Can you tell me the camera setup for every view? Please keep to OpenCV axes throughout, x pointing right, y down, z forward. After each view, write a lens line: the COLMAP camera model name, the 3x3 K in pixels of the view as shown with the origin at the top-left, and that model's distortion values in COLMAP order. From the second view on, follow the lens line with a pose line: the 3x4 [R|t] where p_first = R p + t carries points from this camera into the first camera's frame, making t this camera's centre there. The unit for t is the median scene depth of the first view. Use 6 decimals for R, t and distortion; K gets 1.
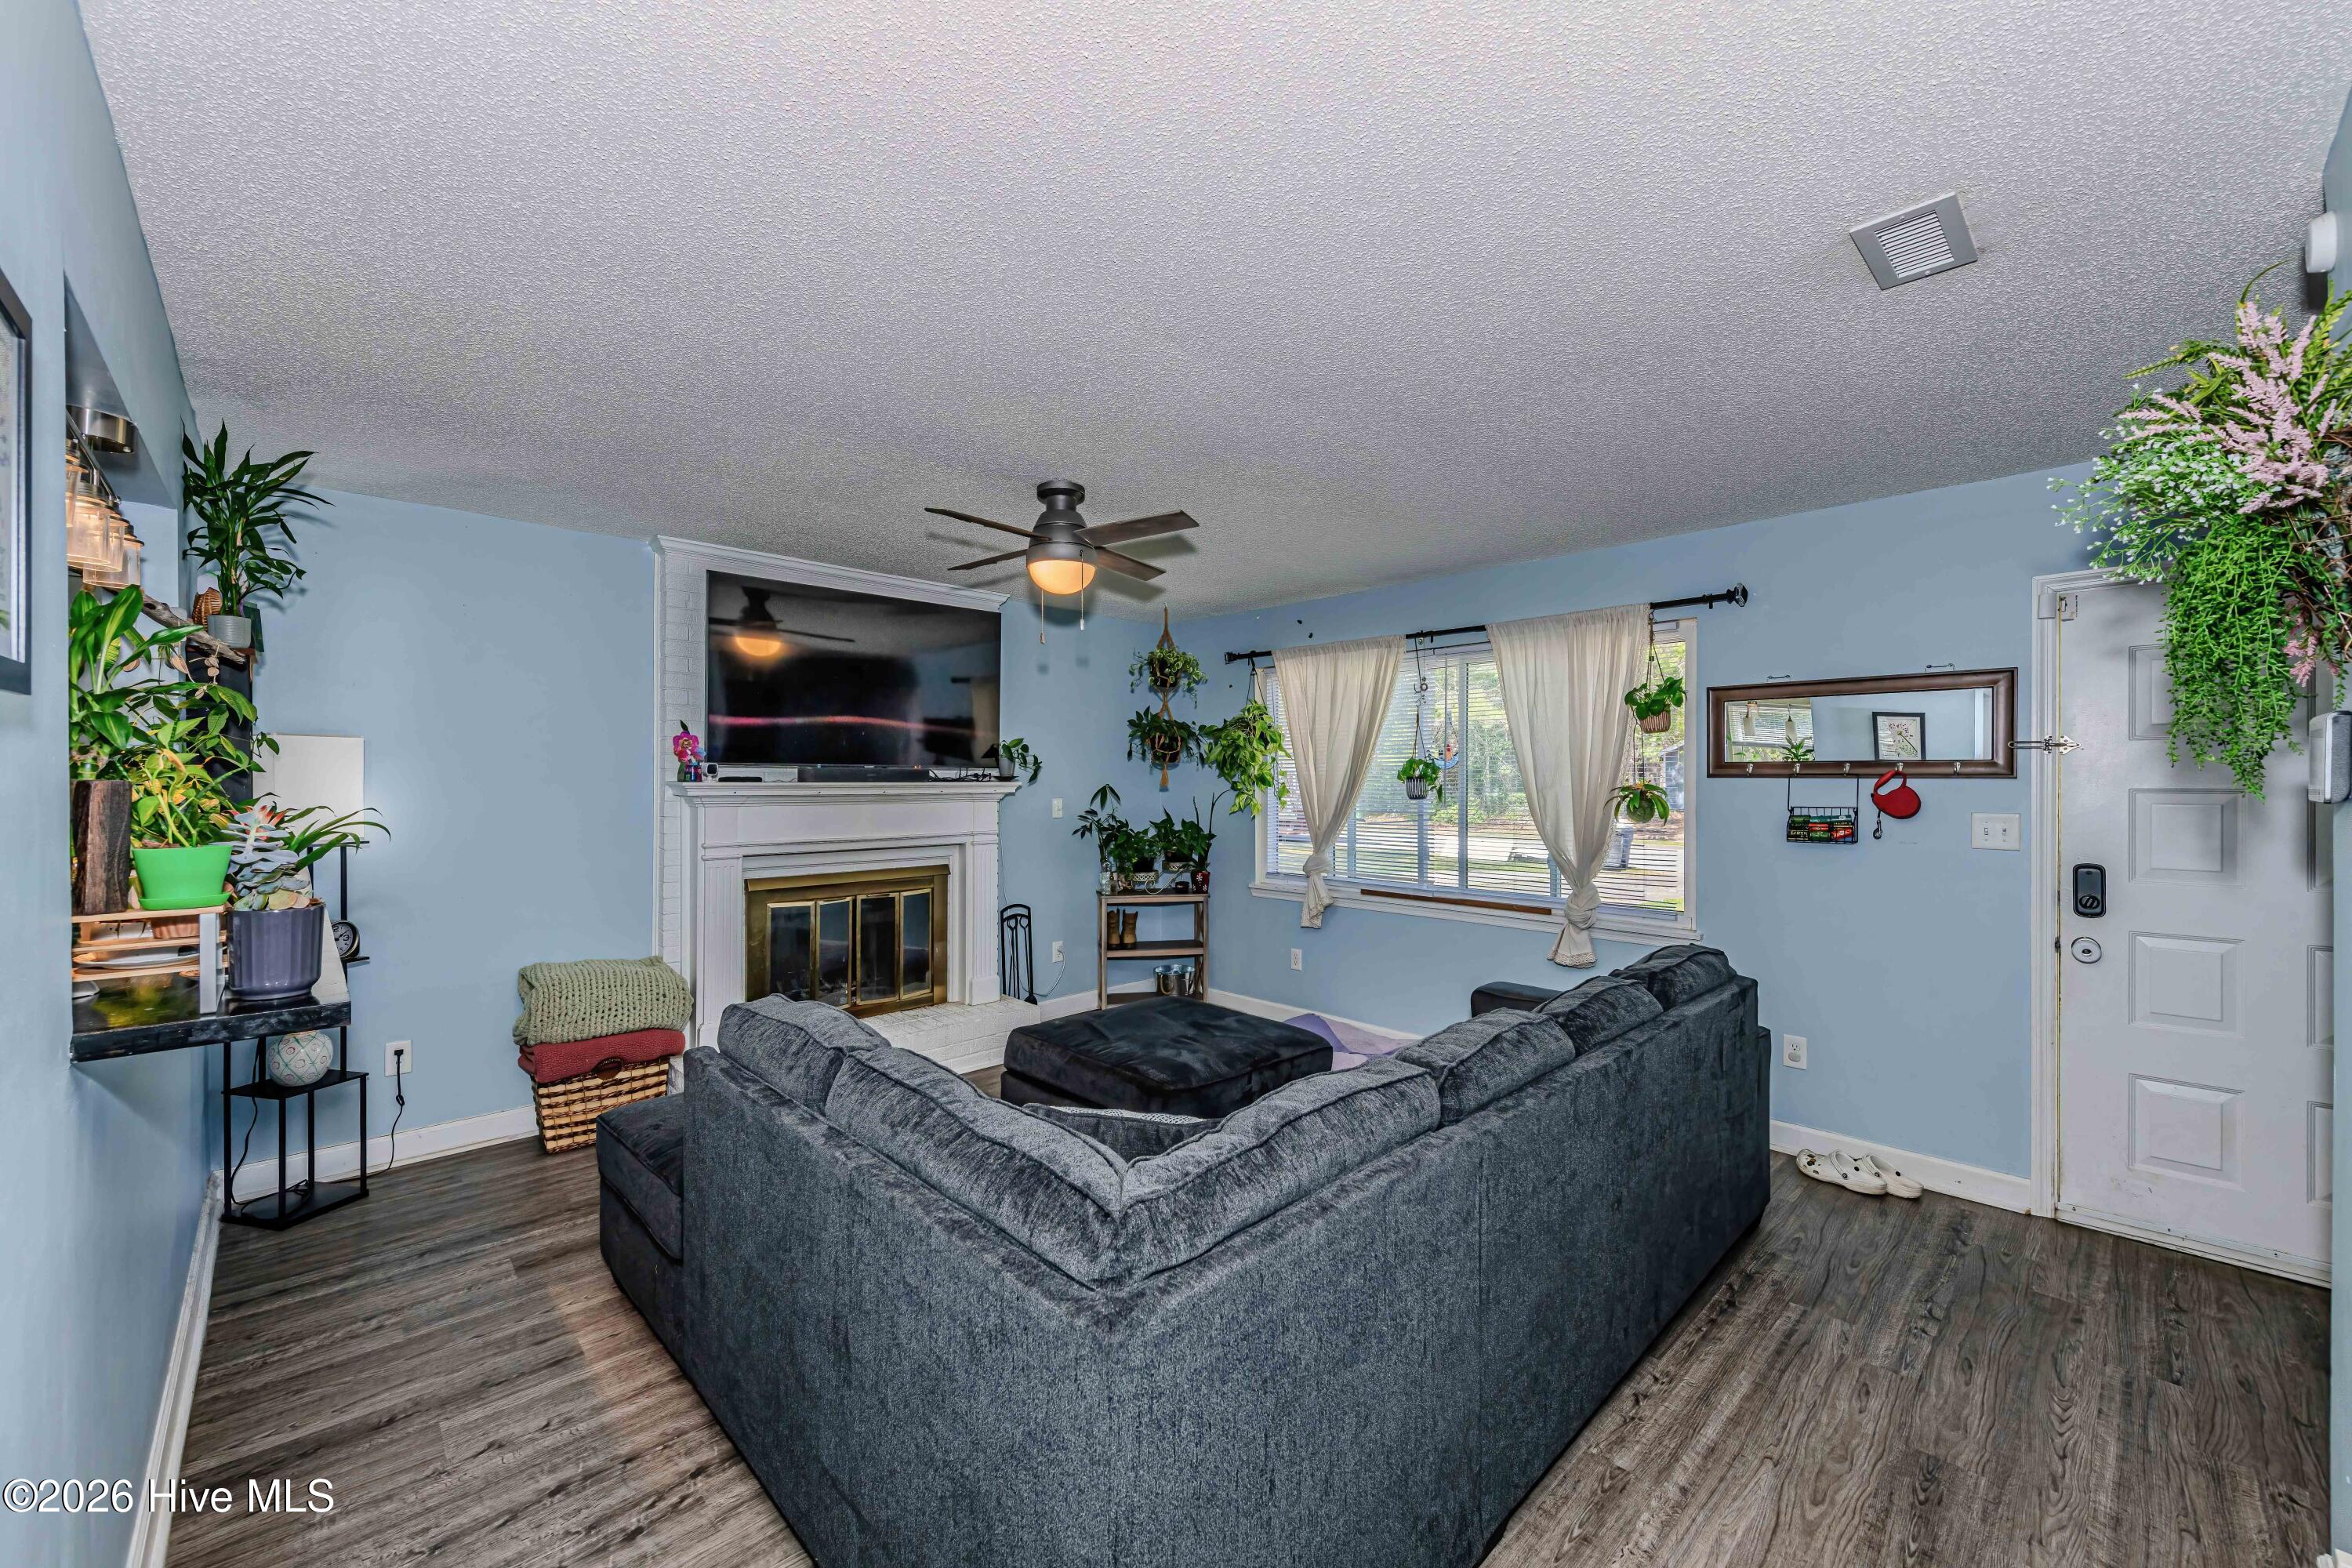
lens RADIAL K [[922.8, 0, 1176.0], [0, 922.8, 803.1], [0, 0, 1]] dist [0.007796, -0.000263]
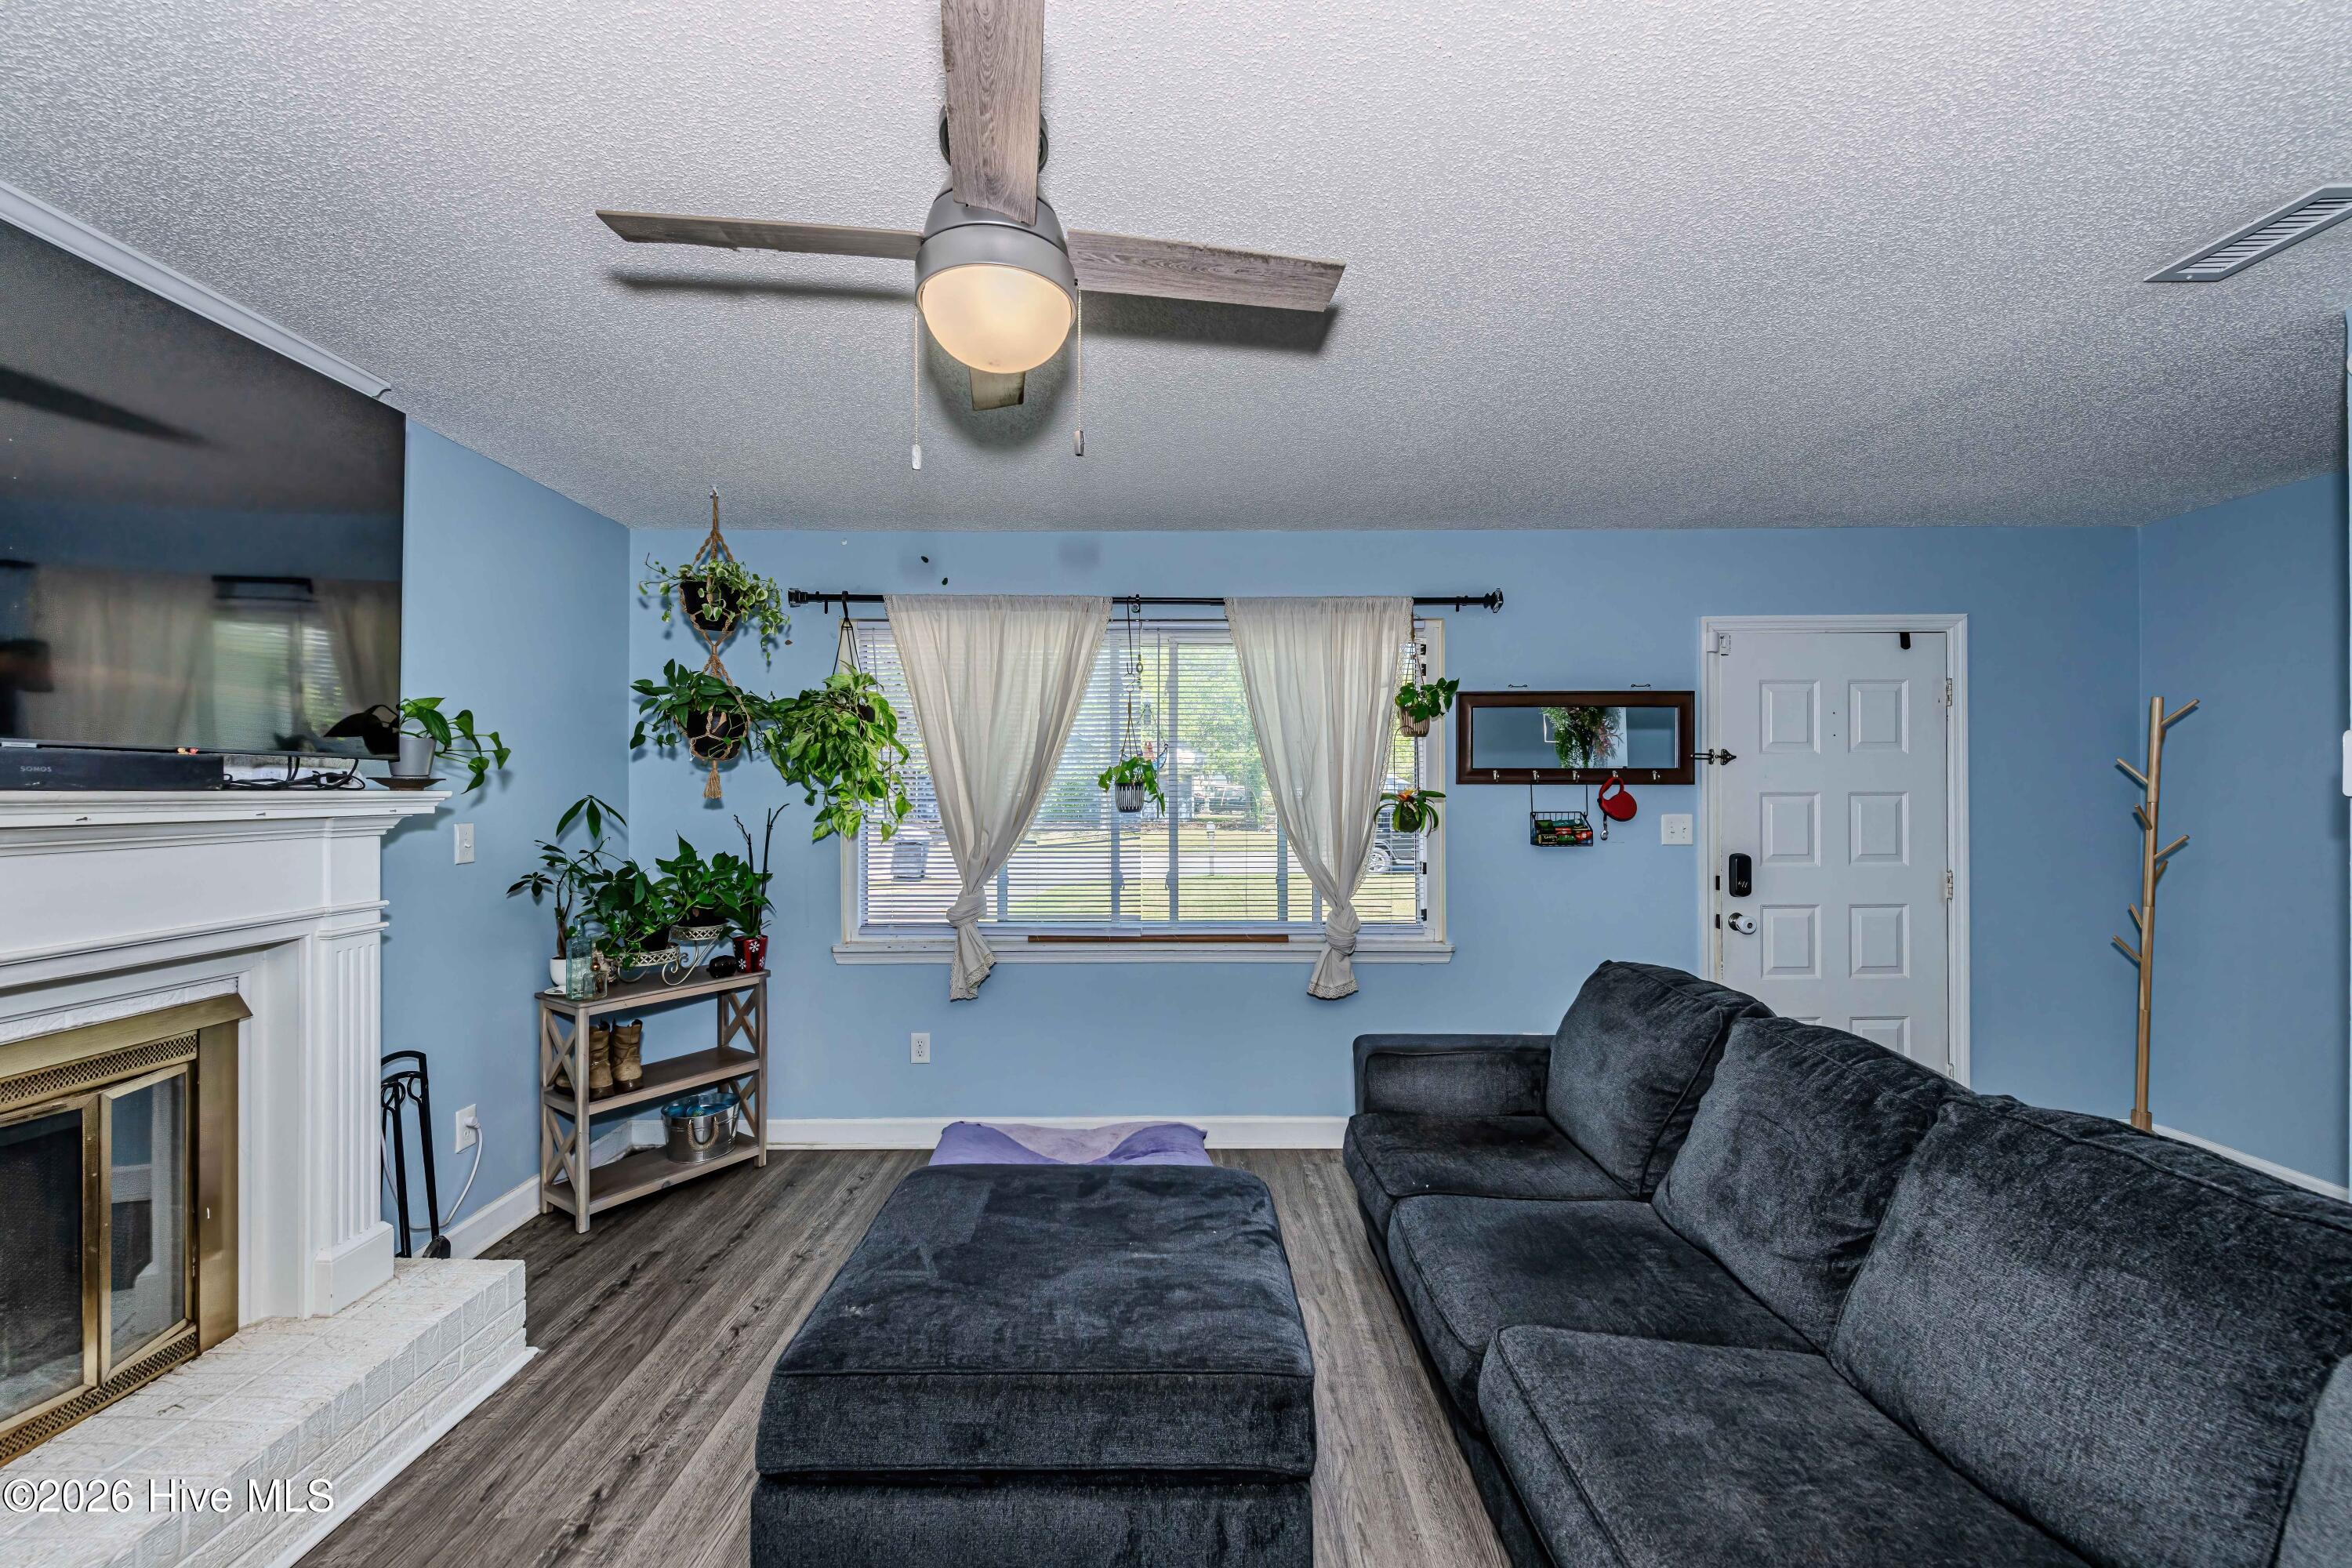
lens RADIAL K [[922.8, 0, 1176.0], [0, 922.8, 803.1], [0, 0, 1]] dist [0.007796, -0.000263]
pose [[0.687458, -0.011265, 0.726137, -0.263133], [0.020985, 0.999770, -0.004357, -0.007431], [-0.725921, 0.018233, 0.687537, 0.425767]]
